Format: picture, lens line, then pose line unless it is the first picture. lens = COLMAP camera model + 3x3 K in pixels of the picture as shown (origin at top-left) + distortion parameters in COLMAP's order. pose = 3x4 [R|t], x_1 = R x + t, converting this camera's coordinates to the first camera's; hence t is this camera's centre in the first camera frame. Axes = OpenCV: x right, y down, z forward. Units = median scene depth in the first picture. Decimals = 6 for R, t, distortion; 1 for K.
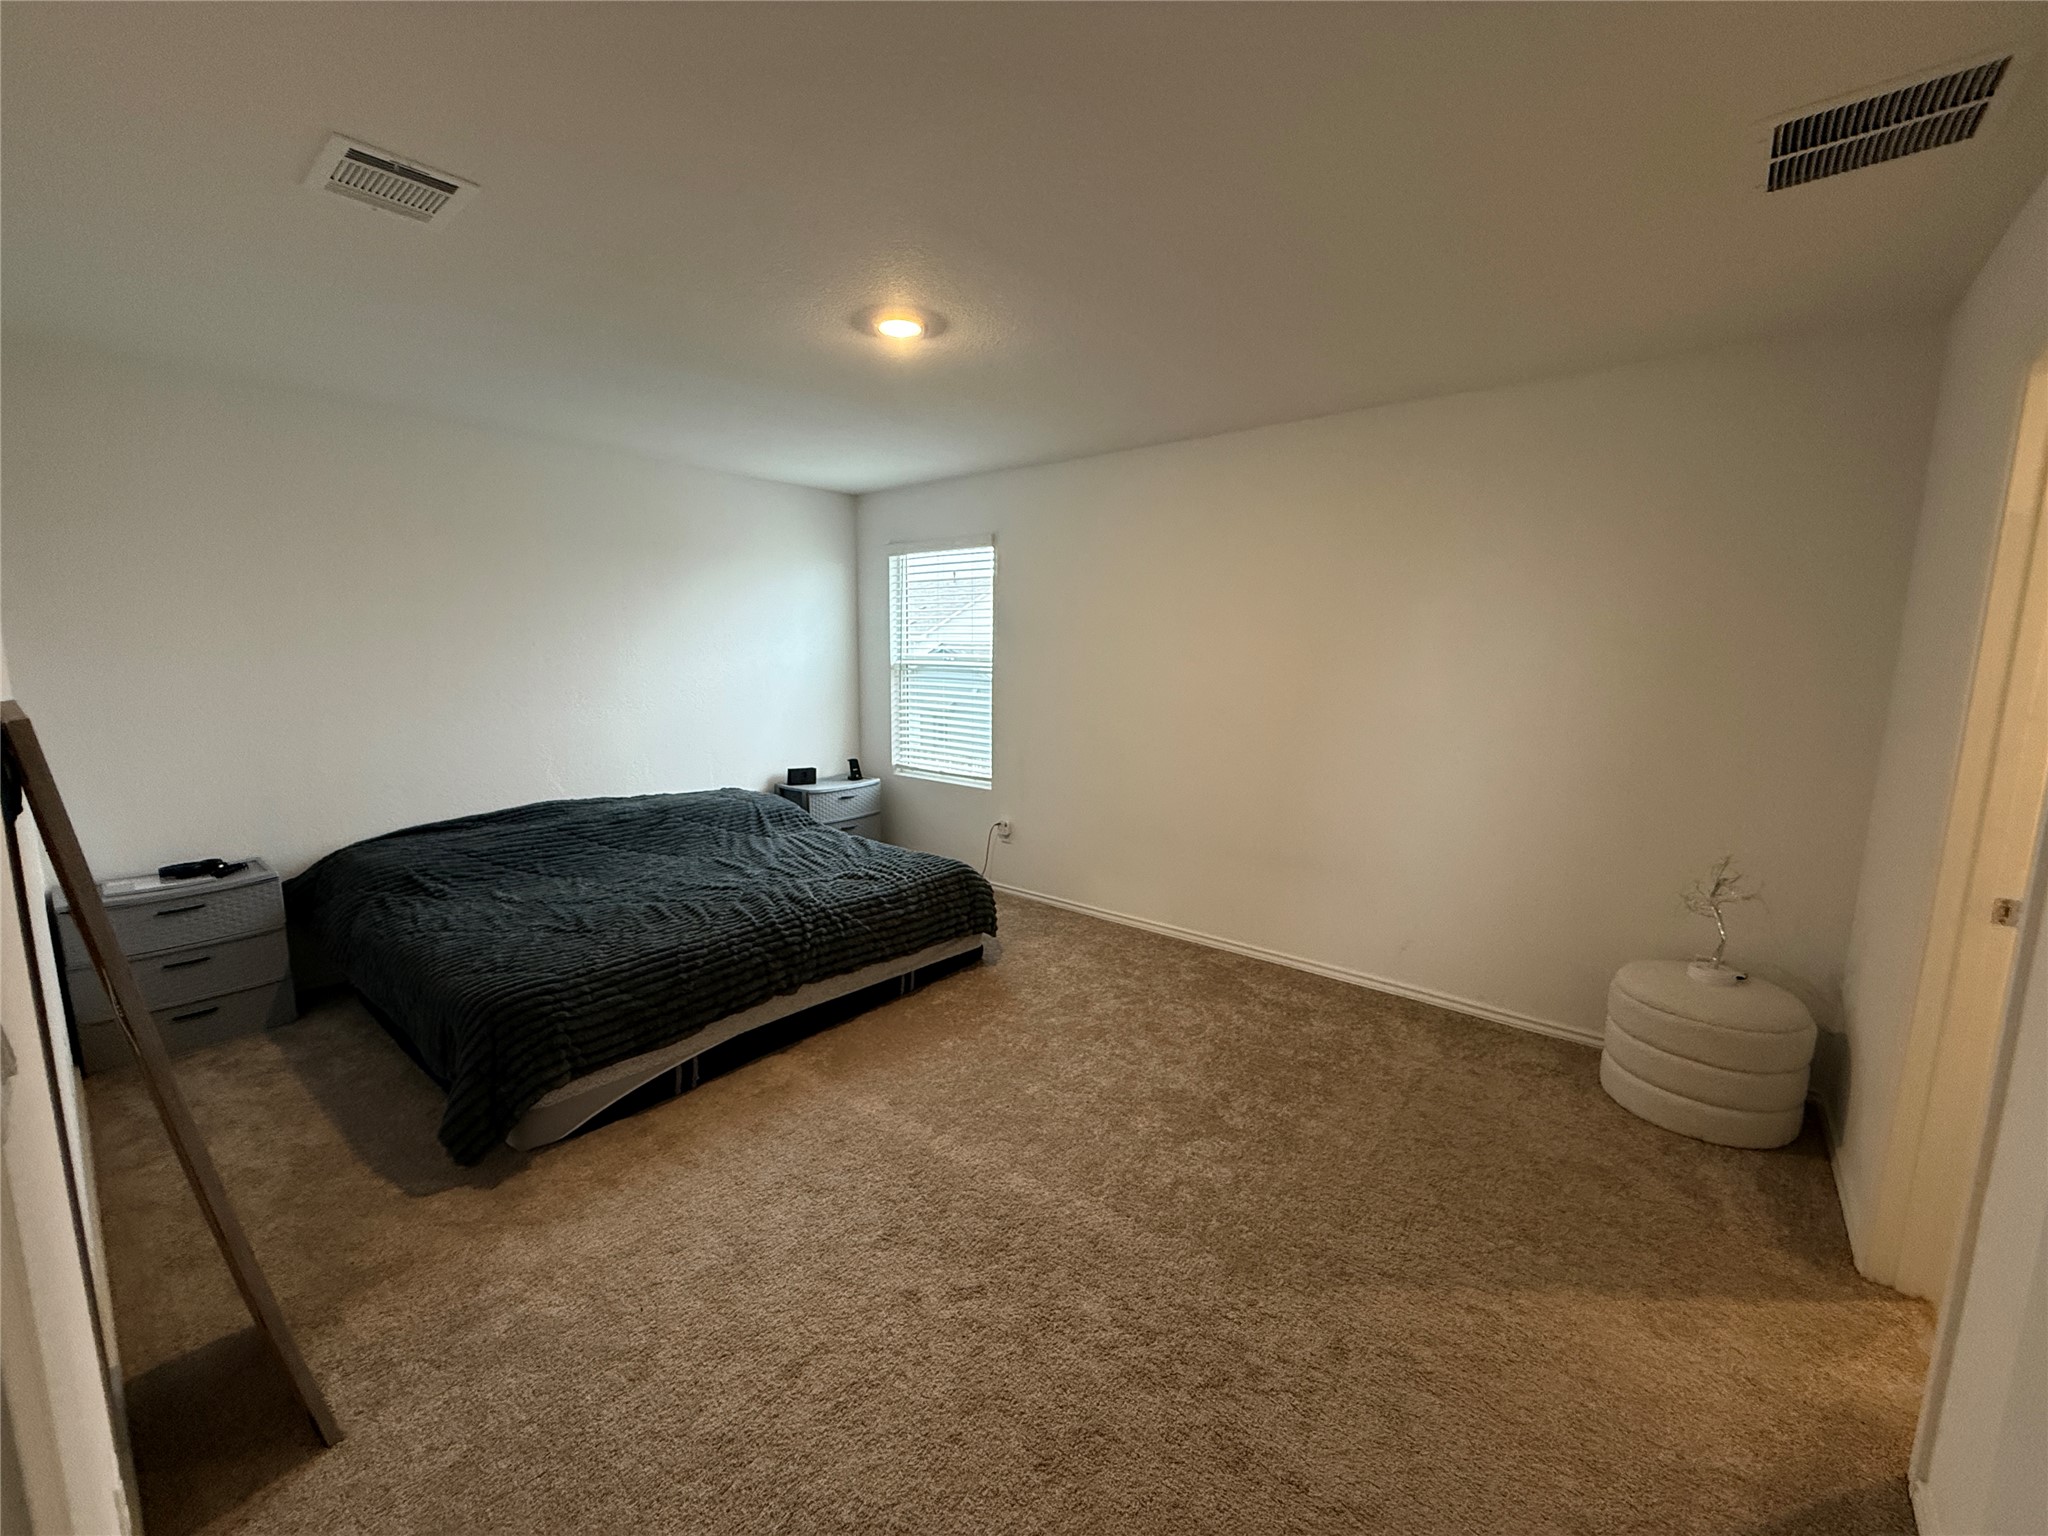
lens RADIAL K [[816.9, 0, 1023.5], [0, 816.9, 761.9], [0, 0, 1]] dist [-0.001951, 0.000559]
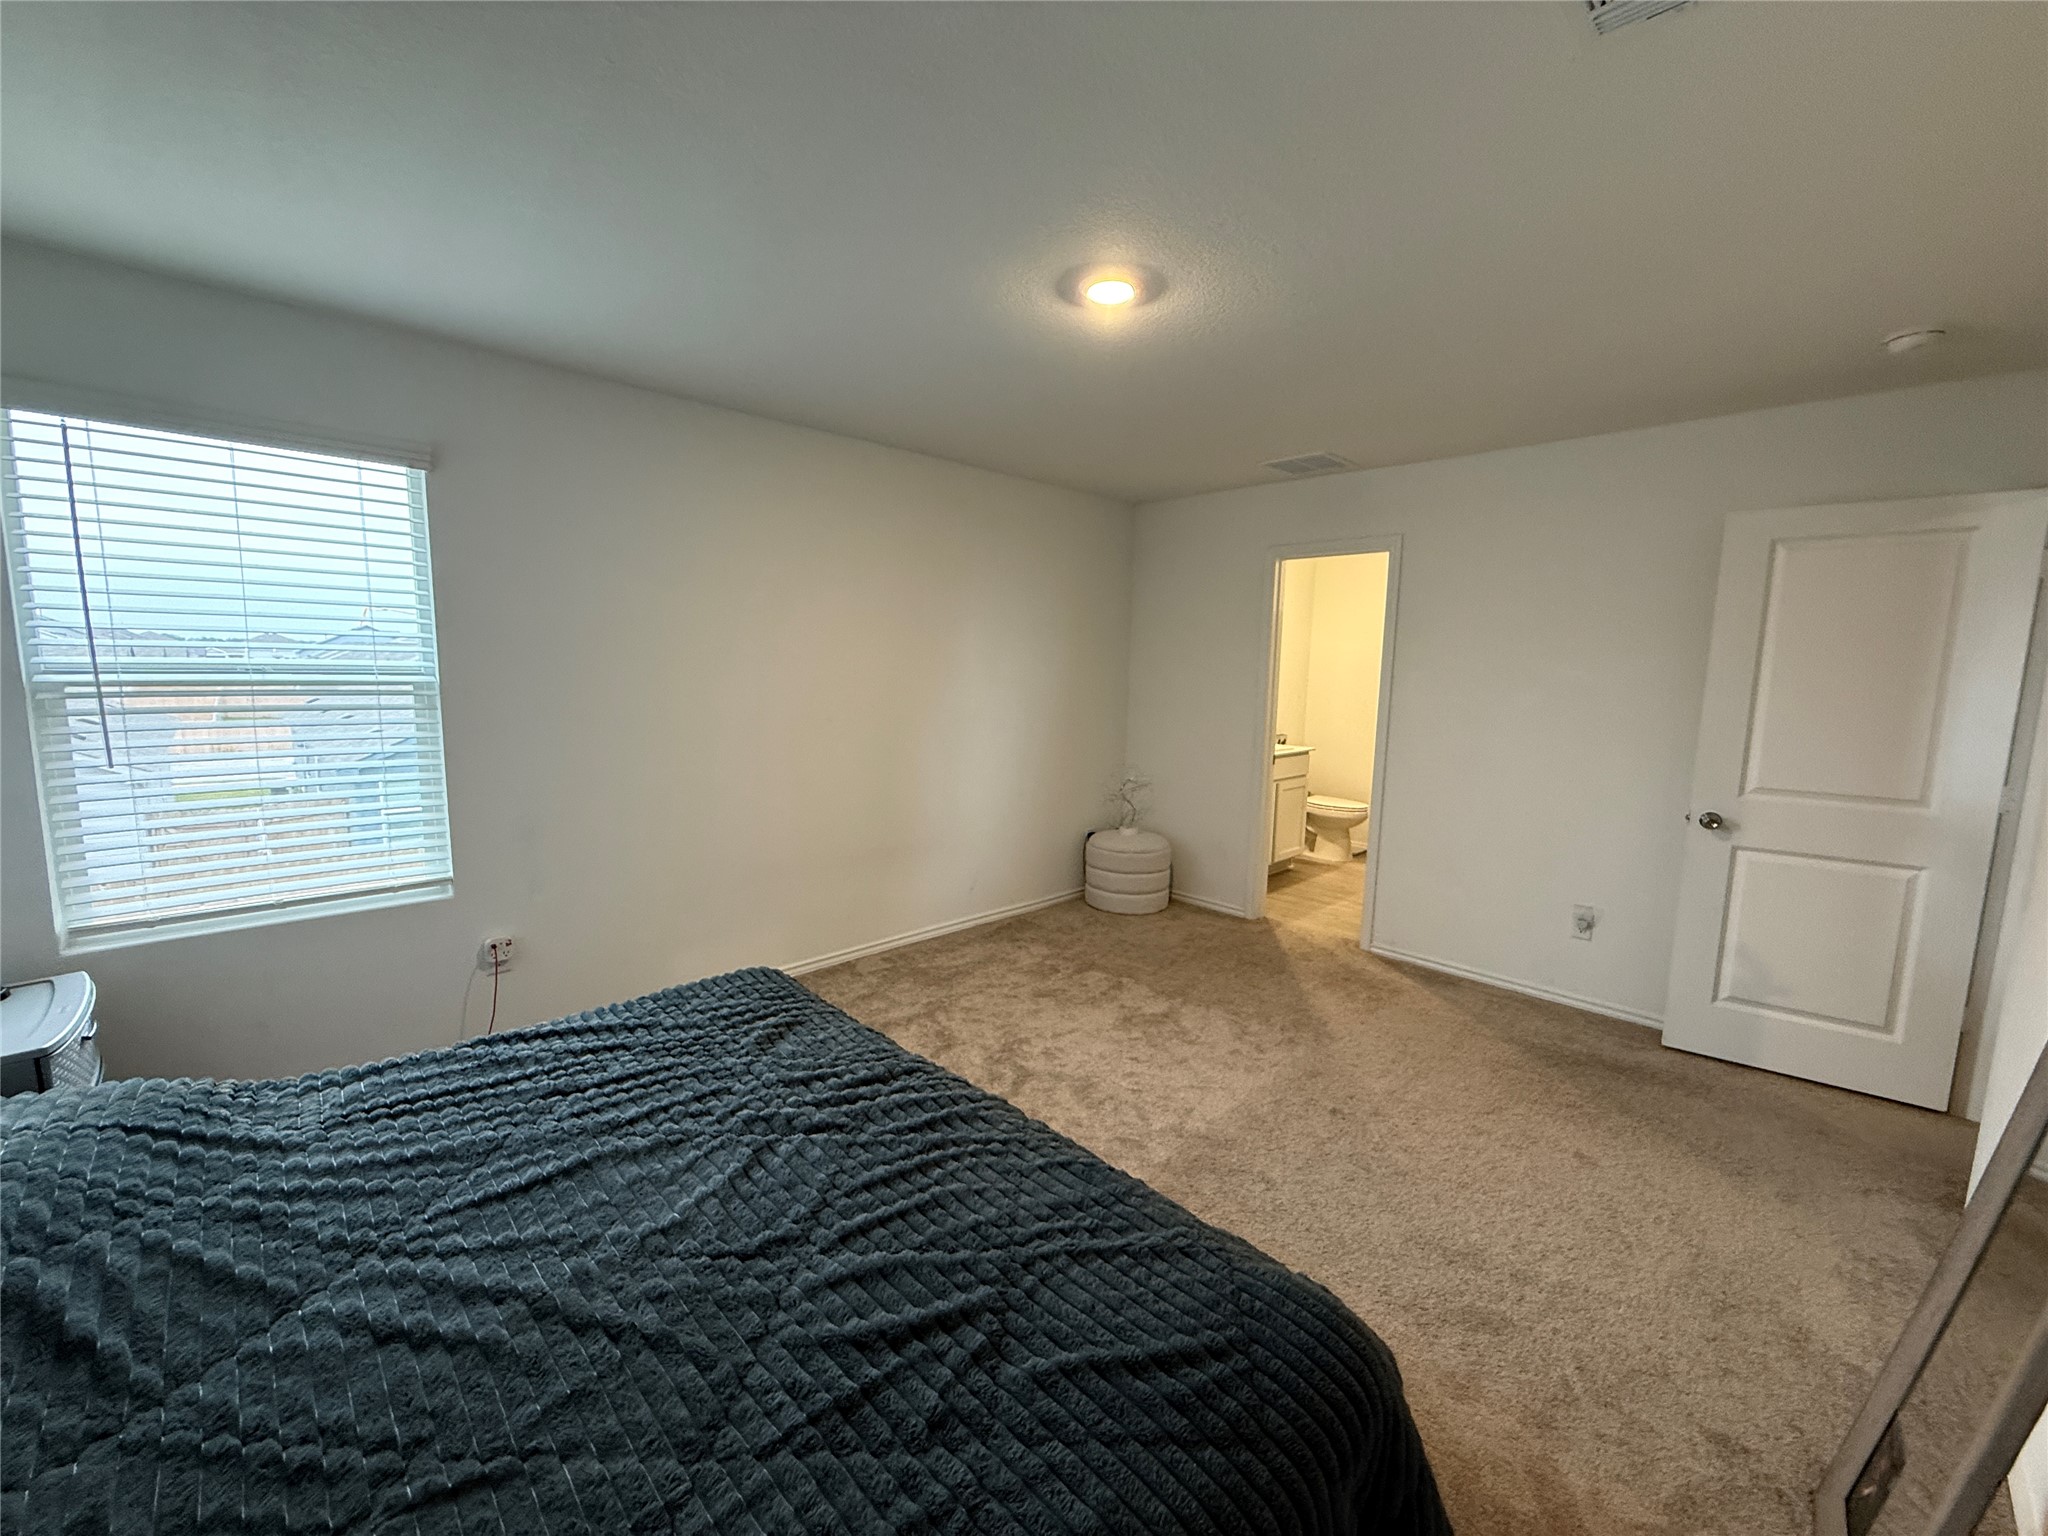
lens RADIAL K [[816.9, 0, 1020.6], [0, 816.9, 774.0], [0, 0, 1]] dist [-0.001951, 0.000559]
pose [[0.123804, -0.144529, 0.981725, -0.725543], [0.134449, 0.982656, 0.127710, -0.095727], [-0.983156, 0.116181, 0.141089, 0.706224]]
